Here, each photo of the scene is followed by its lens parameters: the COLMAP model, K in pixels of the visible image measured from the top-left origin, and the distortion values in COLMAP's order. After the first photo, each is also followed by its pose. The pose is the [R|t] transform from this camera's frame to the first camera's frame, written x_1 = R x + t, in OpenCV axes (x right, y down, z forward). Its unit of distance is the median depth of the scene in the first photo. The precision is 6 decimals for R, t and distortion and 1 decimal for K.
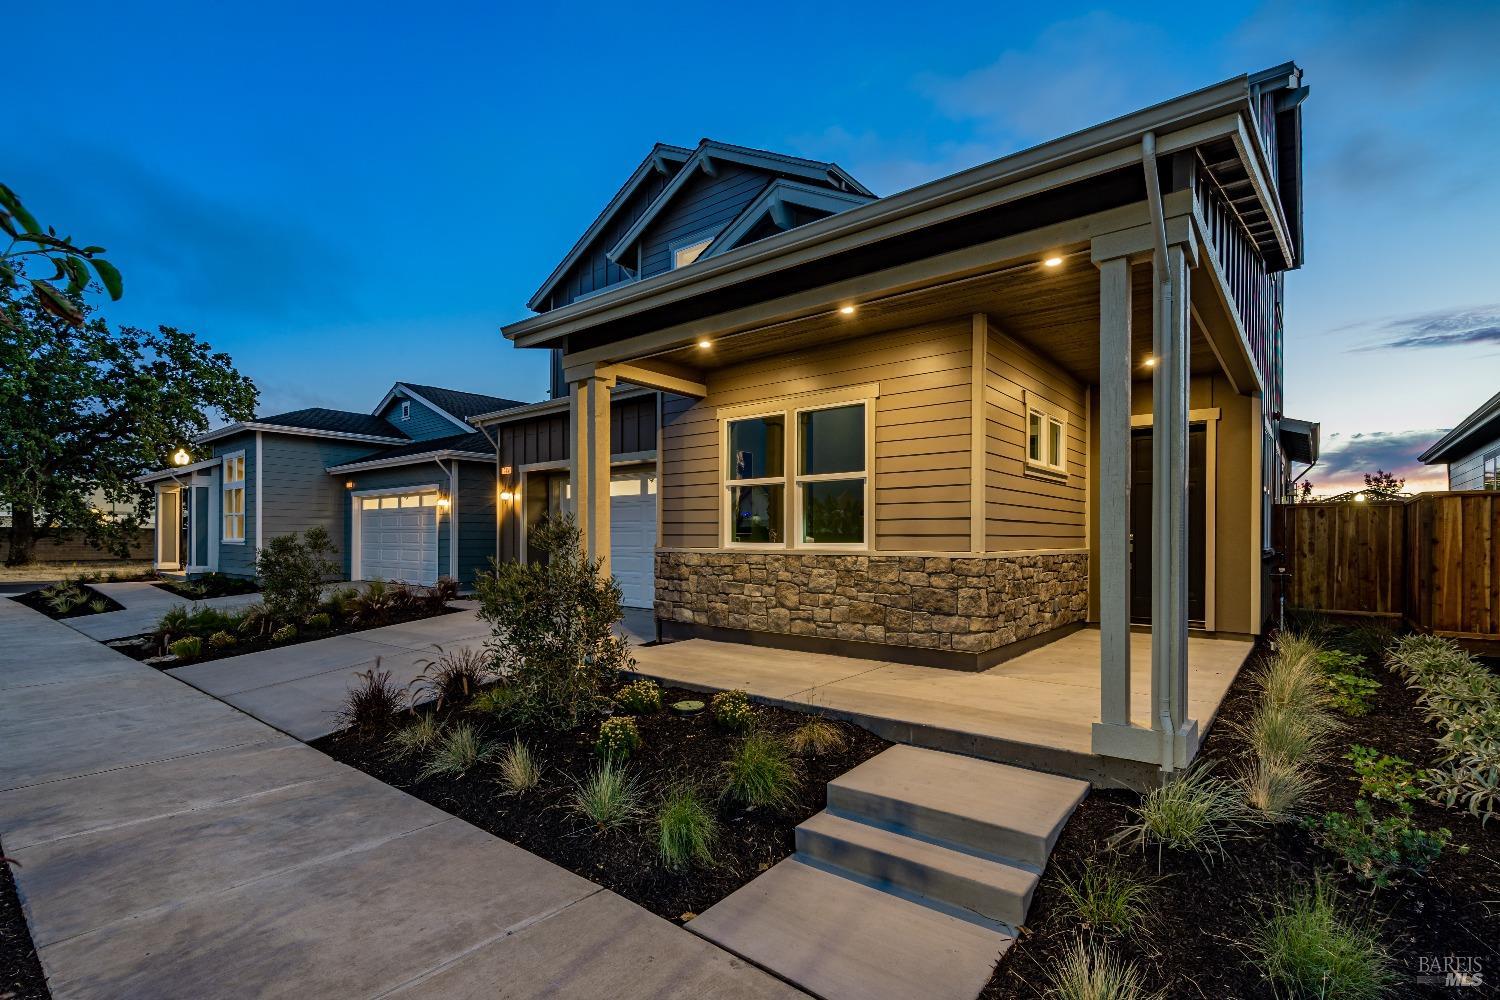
lens RADIAL K [[687.7, 0, 750.0], [0, 687.7, 505.1], [0, 0, 1]] dist [-0.001071, 0.000041]
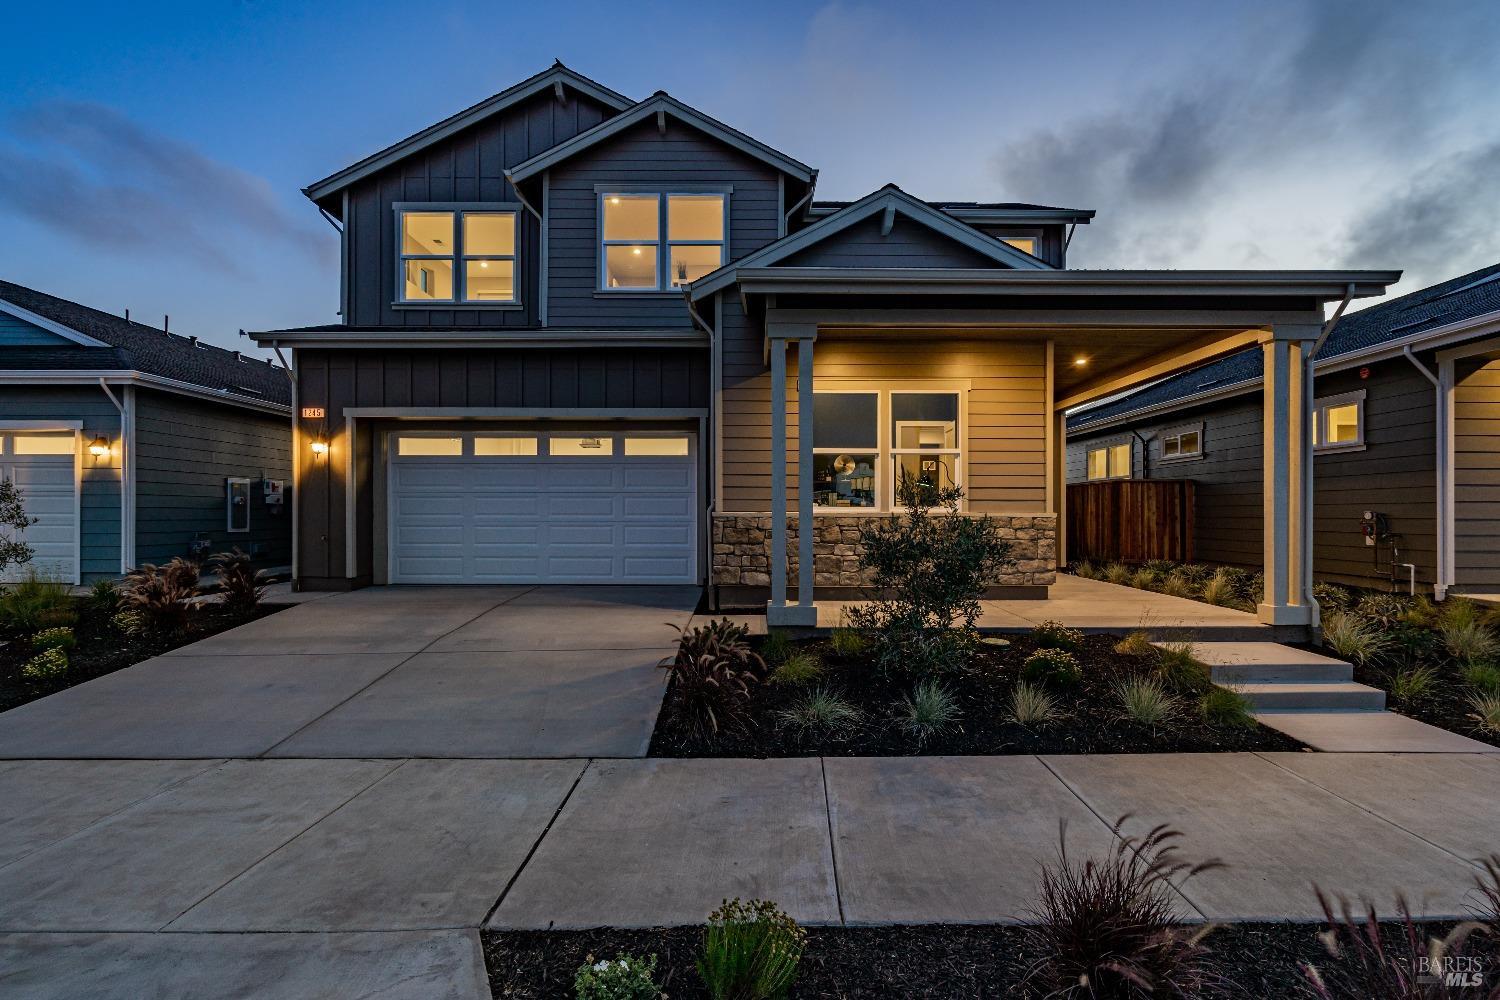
lens RADIAL K [[678.1, 0, 745.2], [0, 678.1, 480.5], [0, 0, 1]] dist [-0.001958, 0.000389]
pose [[0.775859, 0.030267, 0.630179, -0.811237], [-0.029164, 0.999501, -0.012100, 0.031051], [-0.630231, -0.008991, 0.776355, 0.264413]]
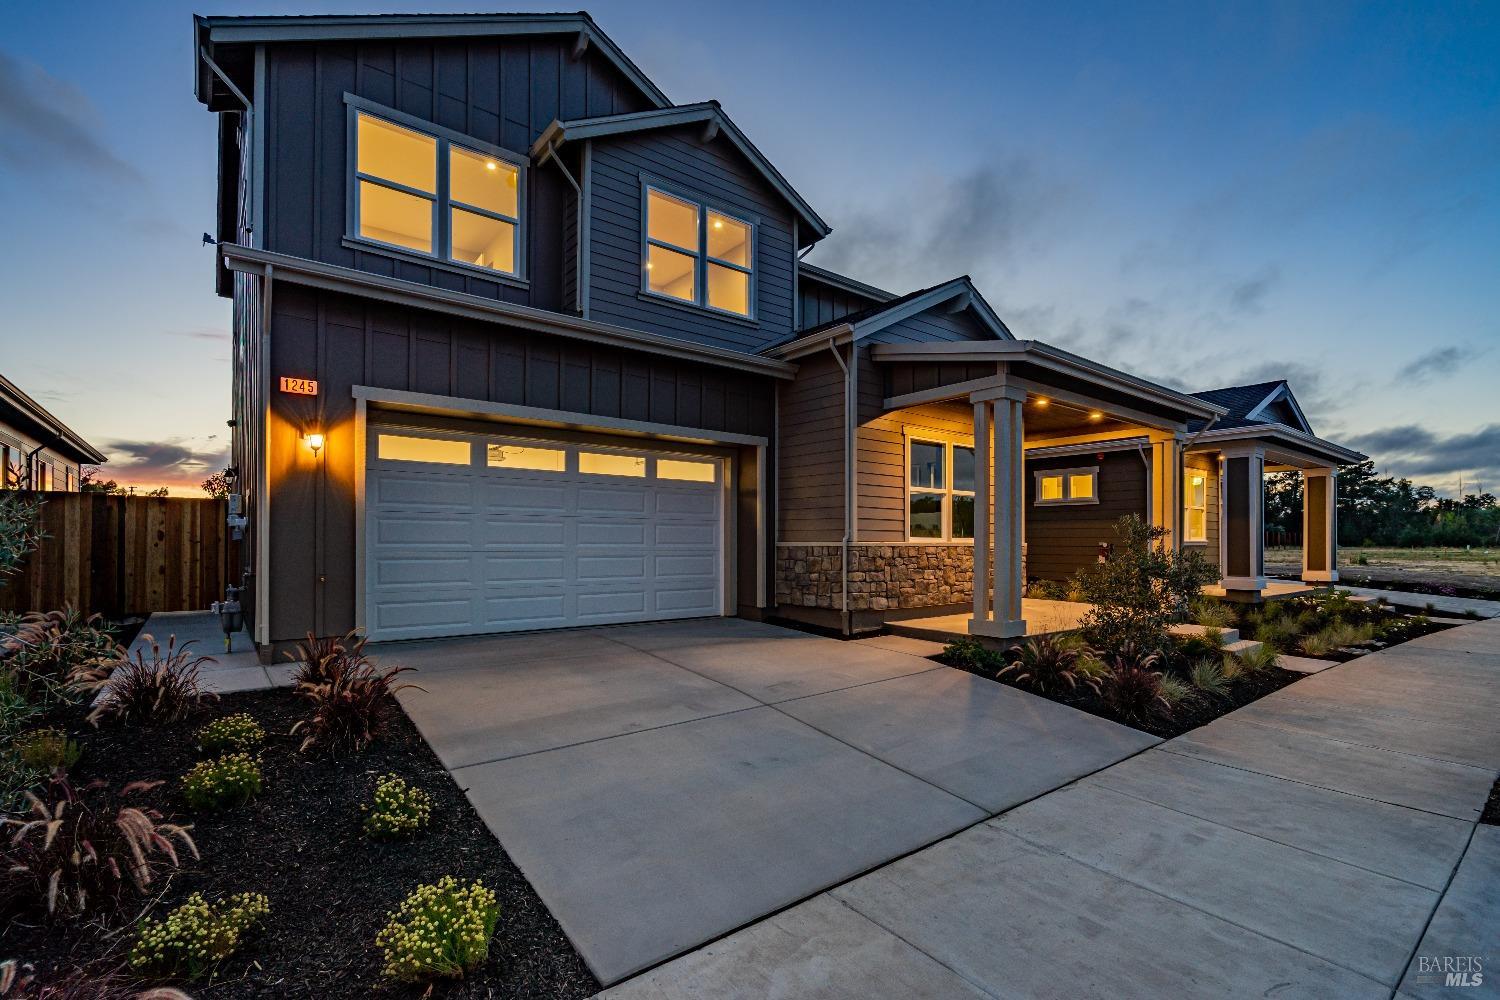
lens RADIAL K [[689.5, 0, 750.0], [0, 689.5, 500.0], [0, 0, 1]] dist [-0.001090, -0.000324]
pose [[0.216514, 0.058379, 0.974532, -1.346766], [-0.050095, 0.997560, -0.048629, 0.064800], [-0.974993, -0.038290, 0.218911, 1.061129]]
